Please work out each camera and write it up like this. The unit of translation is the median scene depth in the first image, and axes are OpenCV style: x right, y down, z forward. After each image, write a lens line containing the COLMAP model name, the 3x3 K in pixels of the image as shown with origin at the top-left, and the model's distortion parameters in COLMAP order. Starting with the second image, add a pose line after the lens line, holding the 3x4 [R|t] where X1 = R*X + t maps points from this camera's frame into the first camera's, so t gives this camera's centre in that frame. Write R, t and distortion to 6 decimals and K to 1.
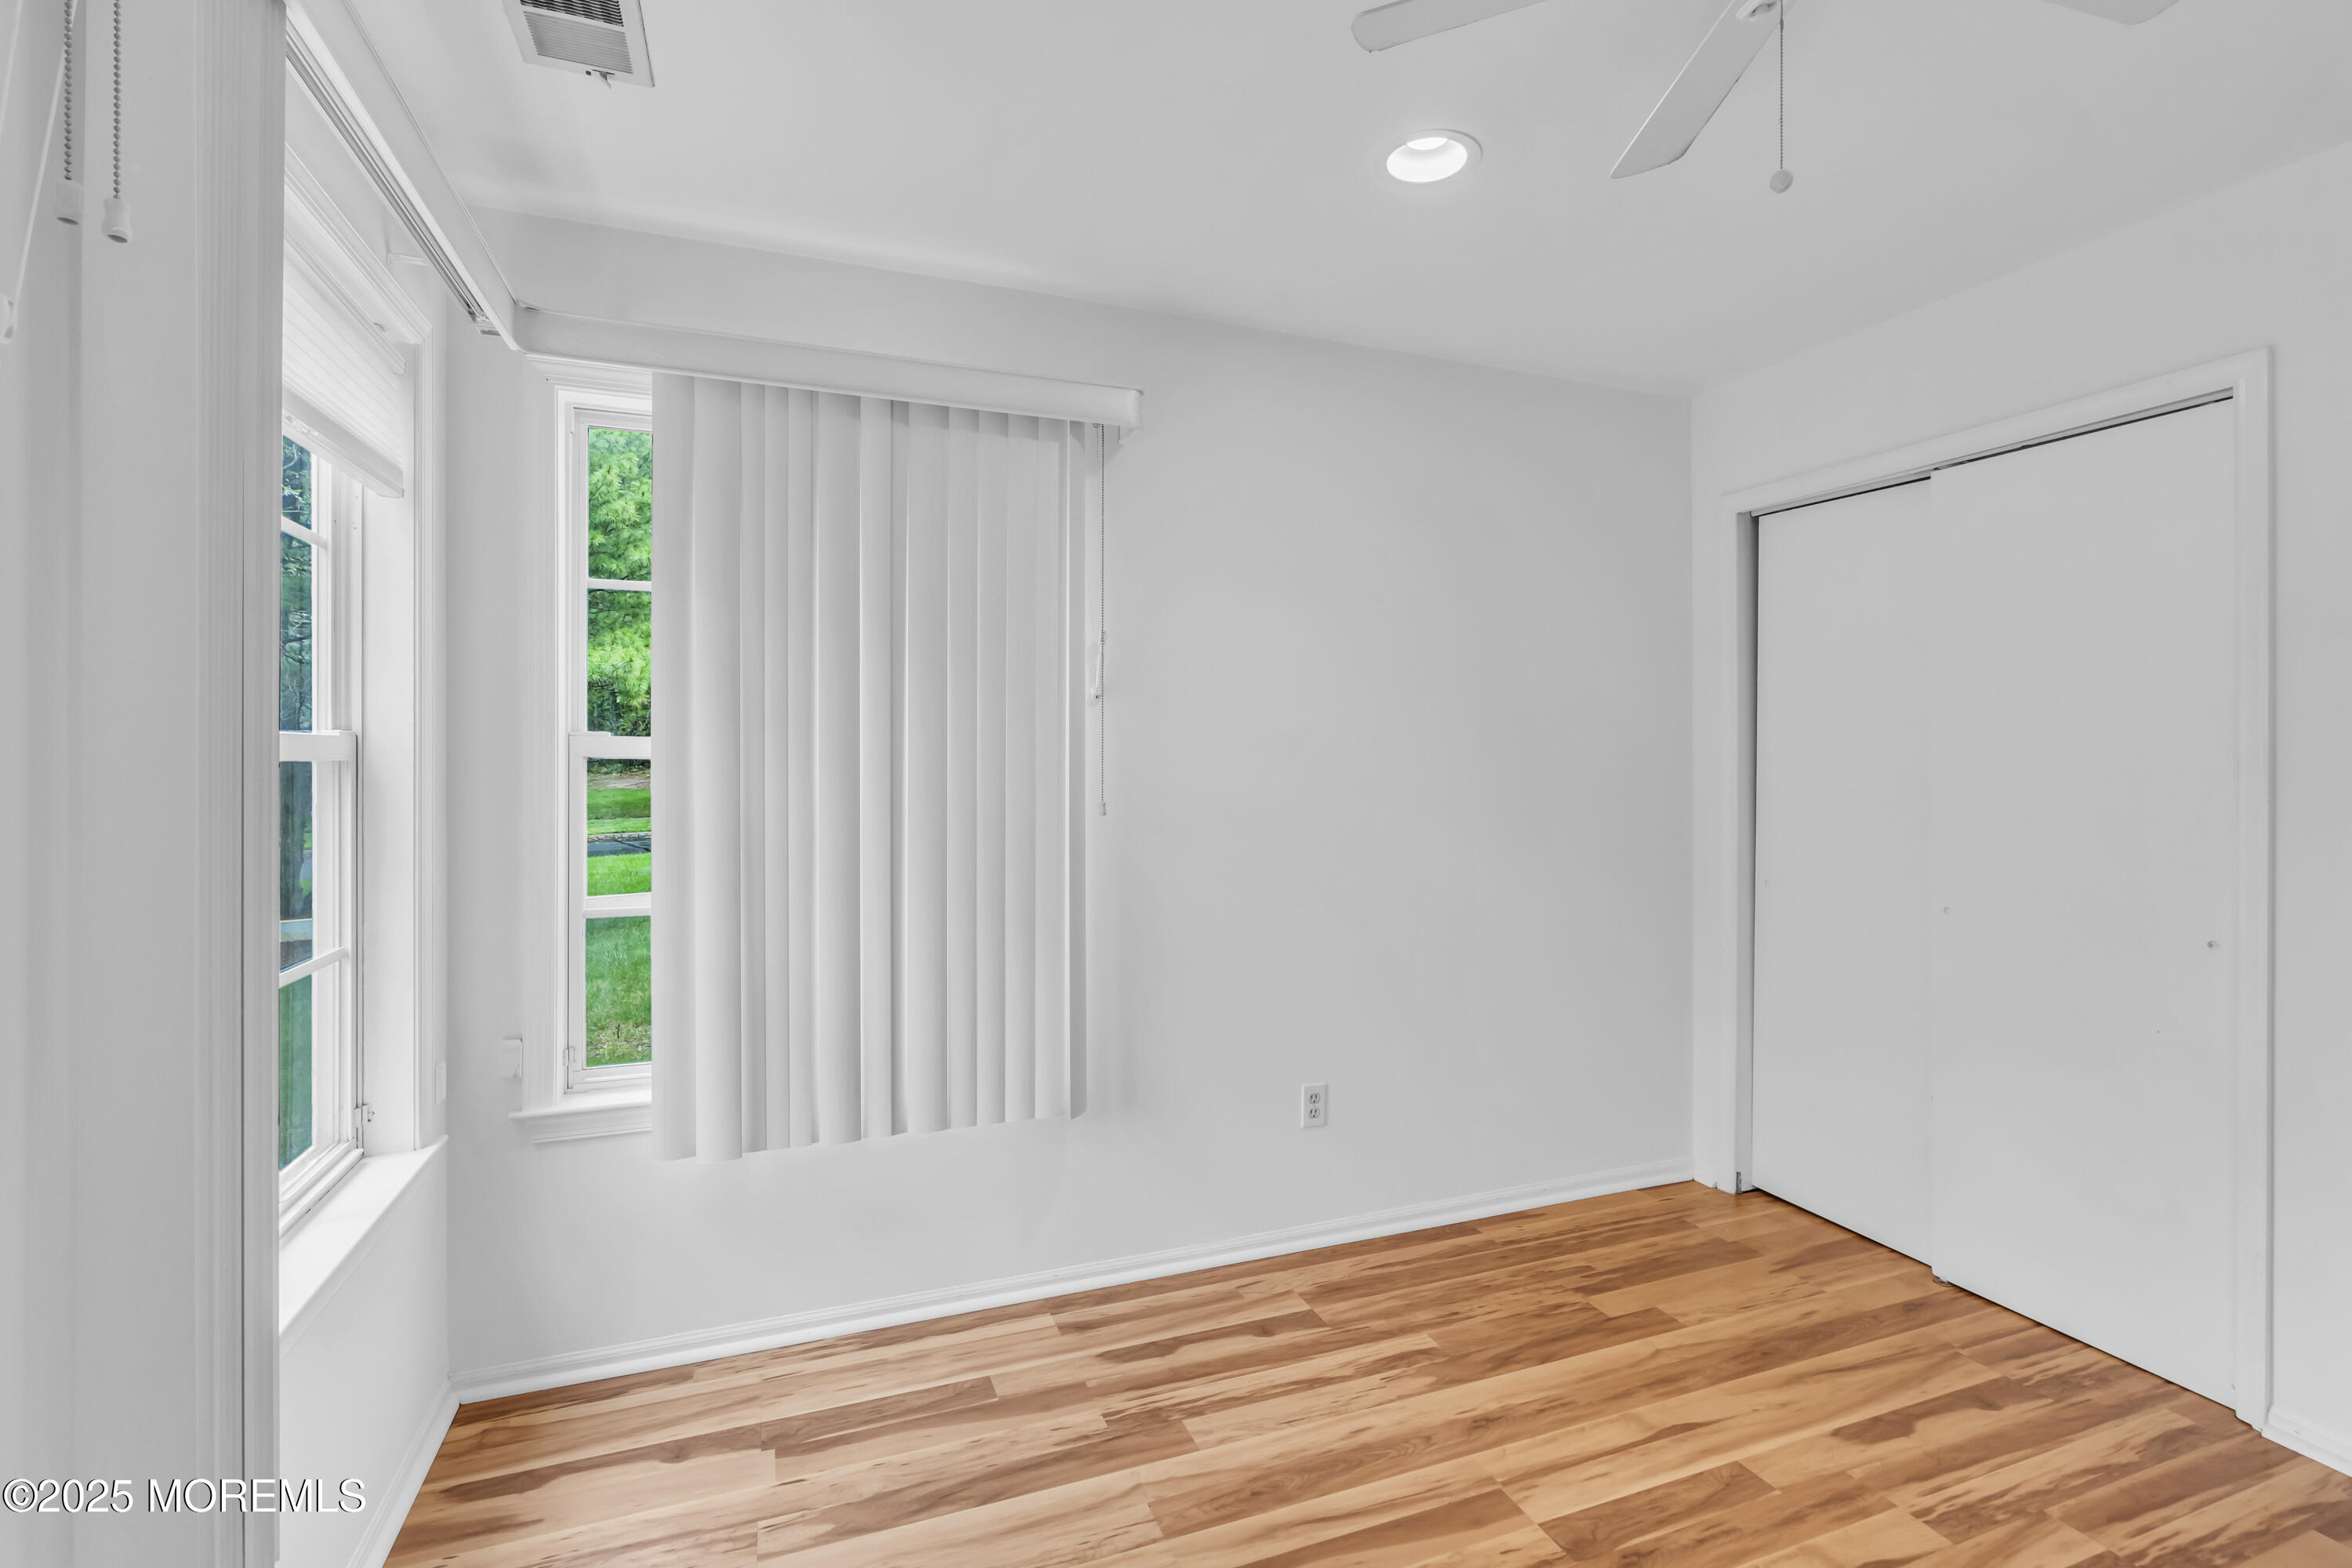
lens RADIAL K [[1082.5, 0, 1185.7], [0, 1082.5, 763.6], [0, 0, 1]] dist [-0.002997, 0.000394]
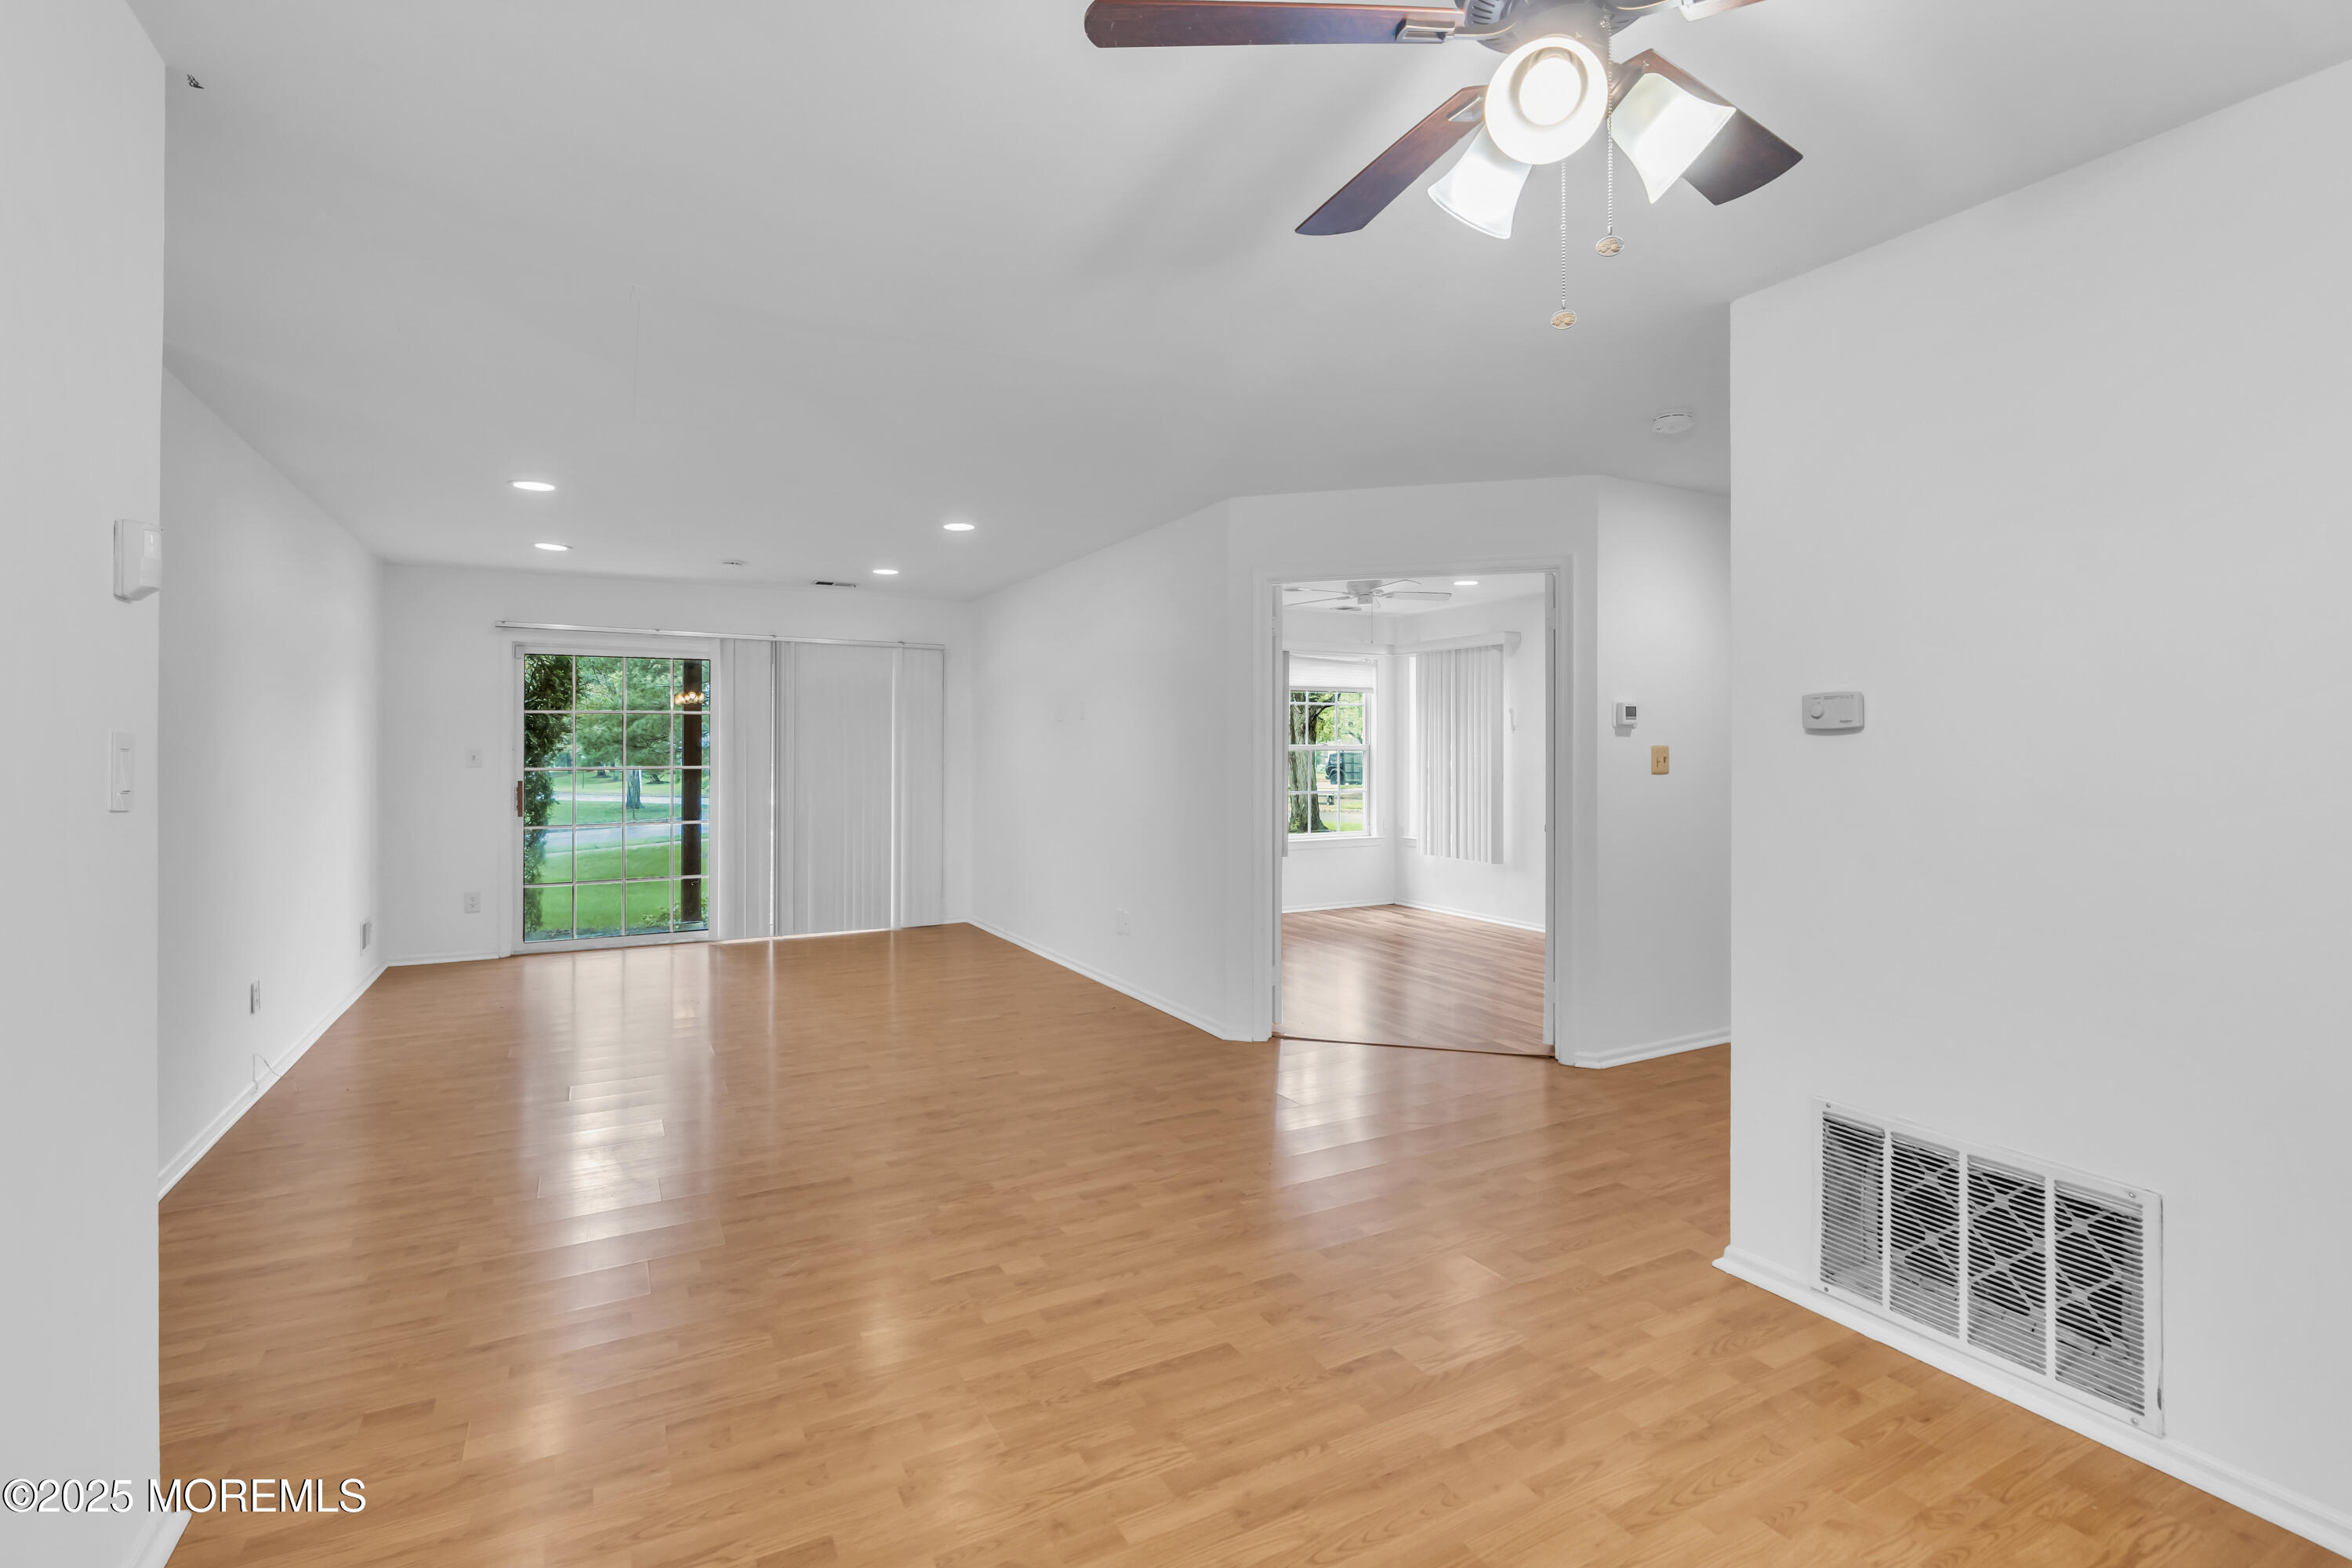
lens RADIAL K [[1088.2, 0, 1180.5], [0, 1088.2, 753.1], [0, 0, 1]] dist [0.002250, 0.000774]
pose [[0.147158, 0.002664, -0.989109, 3.148226], [-0.003895, 0.999990, 0.002114, -0.000154], [0.989105, 0.003542, 0.147167, -0.421746]]
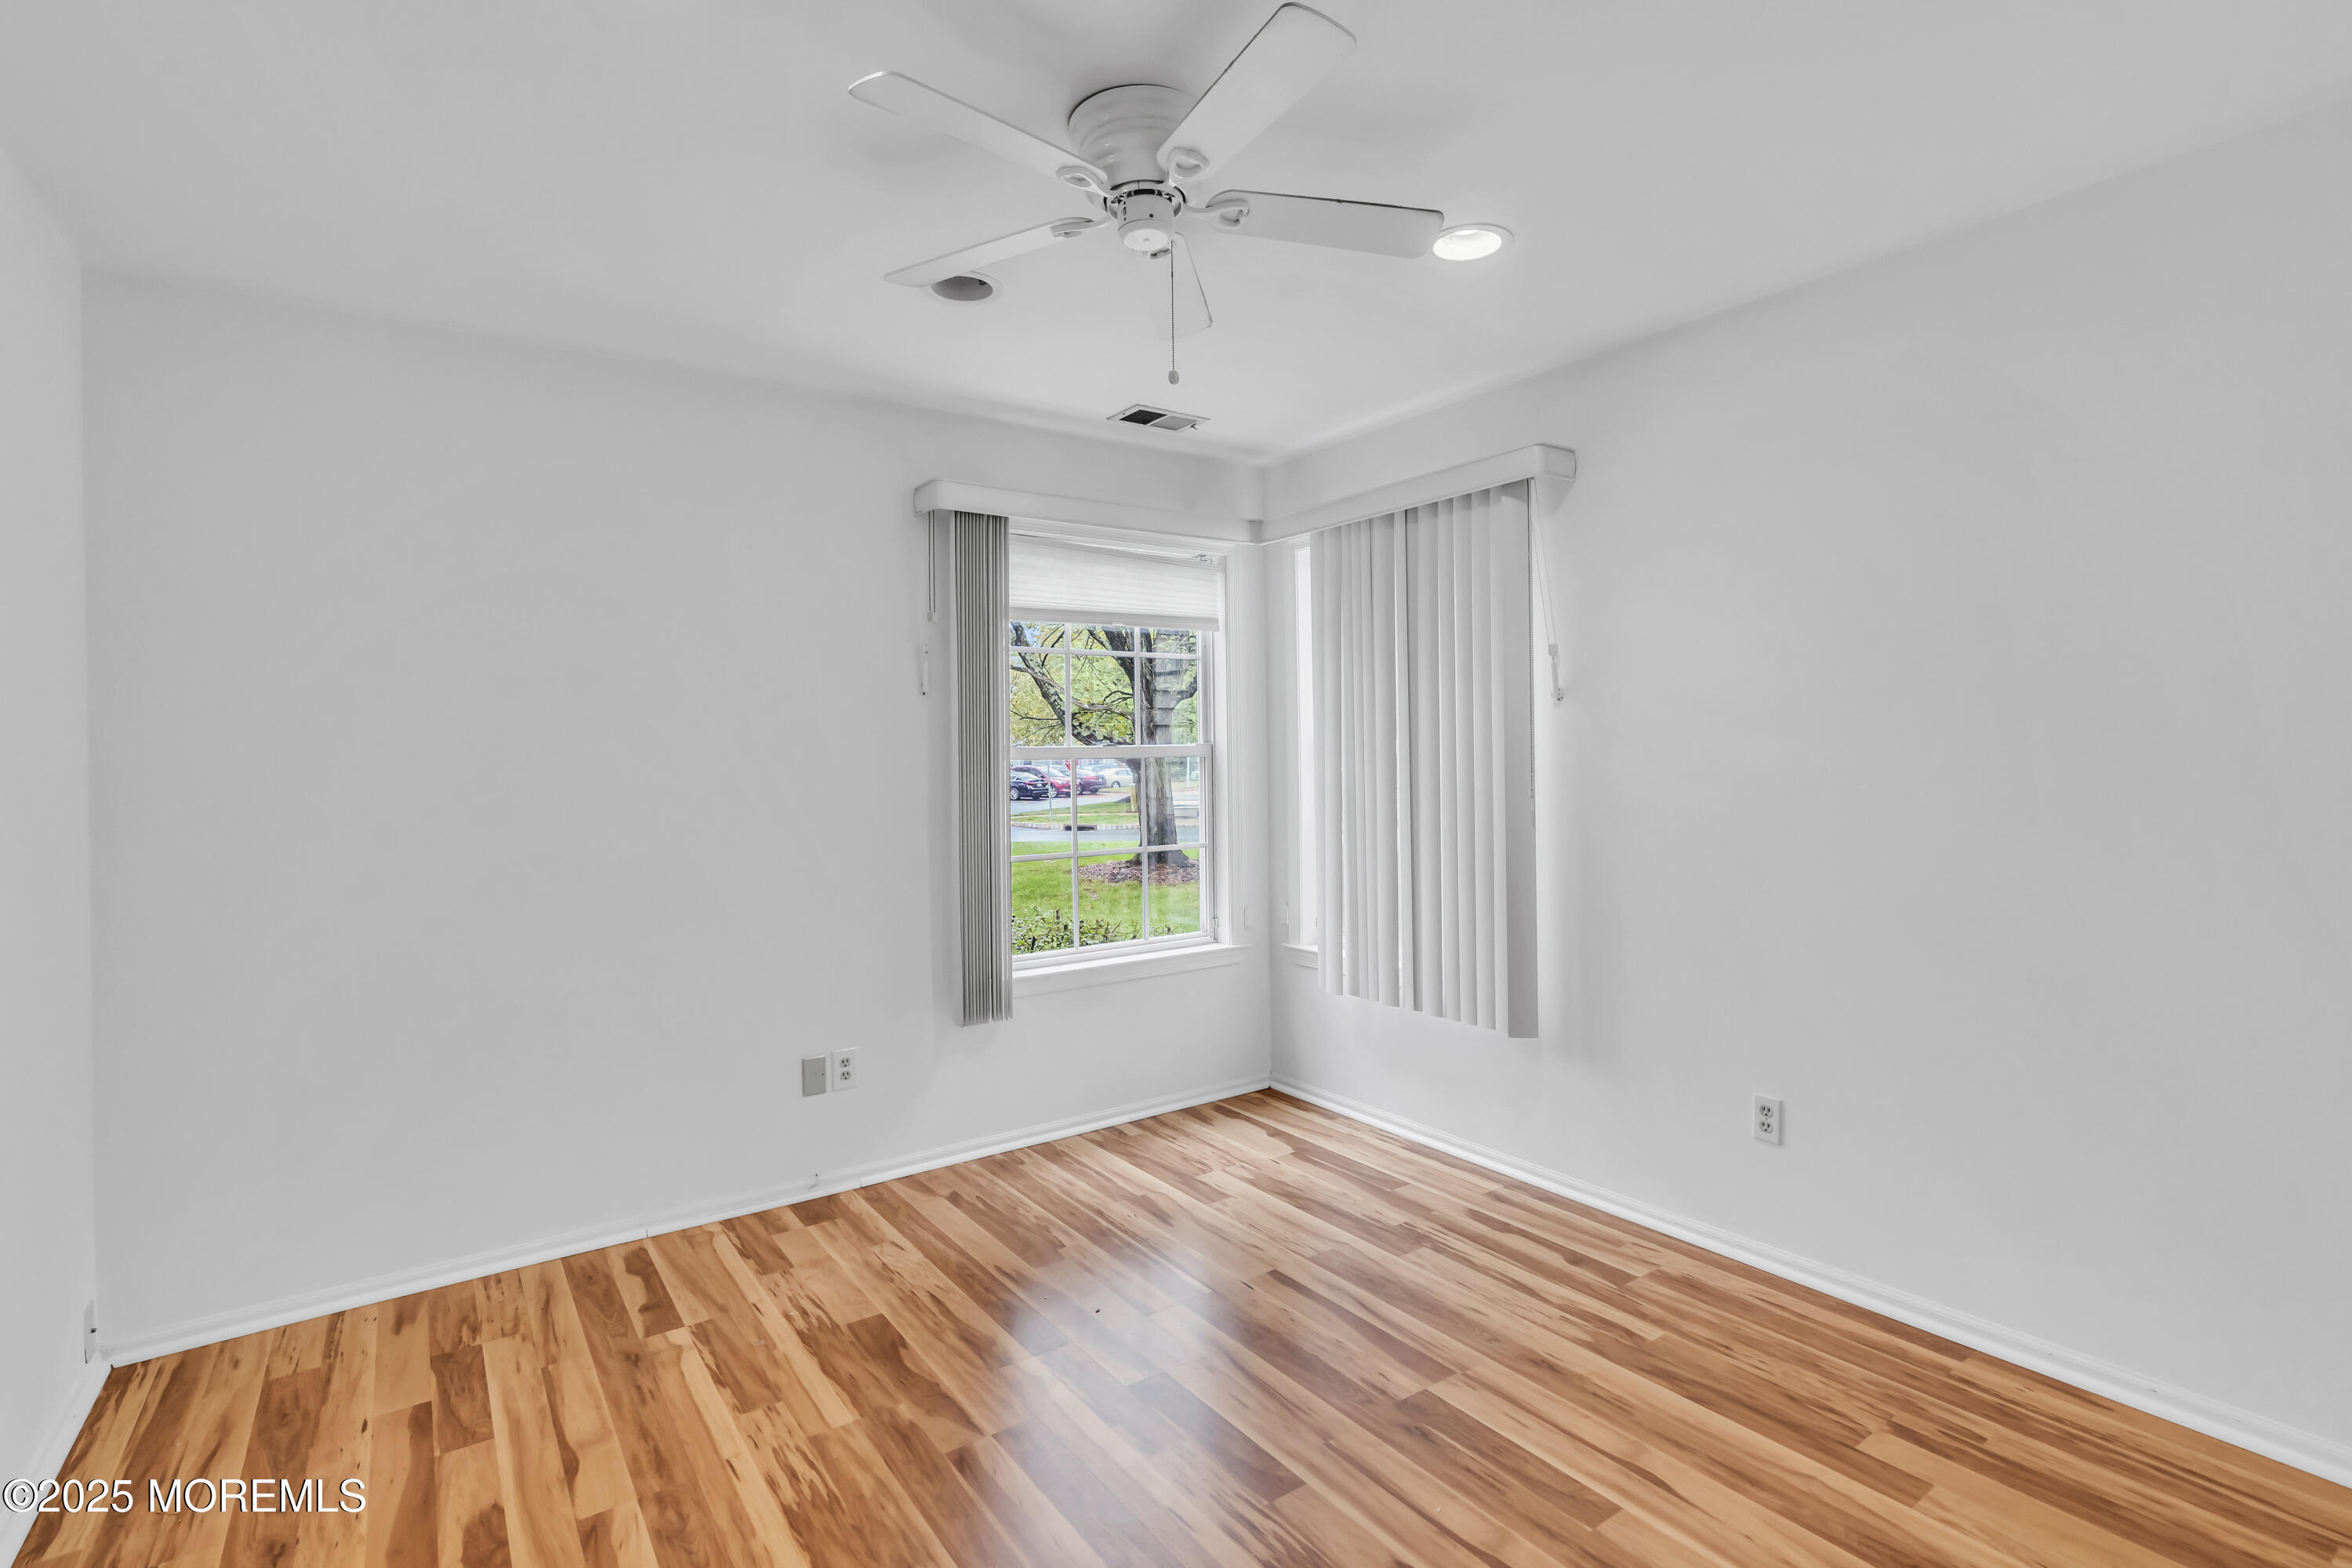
lens RADIAL K [[1088.2, 0, 1180.5], [0, 1088.2, 753.1], [0, 0, 1]] dist [0.002250, 0.000774]
pose [[0.247072, -0.006266, -0.968977, 1.092323], [0.009824, 0.999944, -0.003962, -0.001845], [0.968947, -0.008540, 0.247120, 0.335340]]
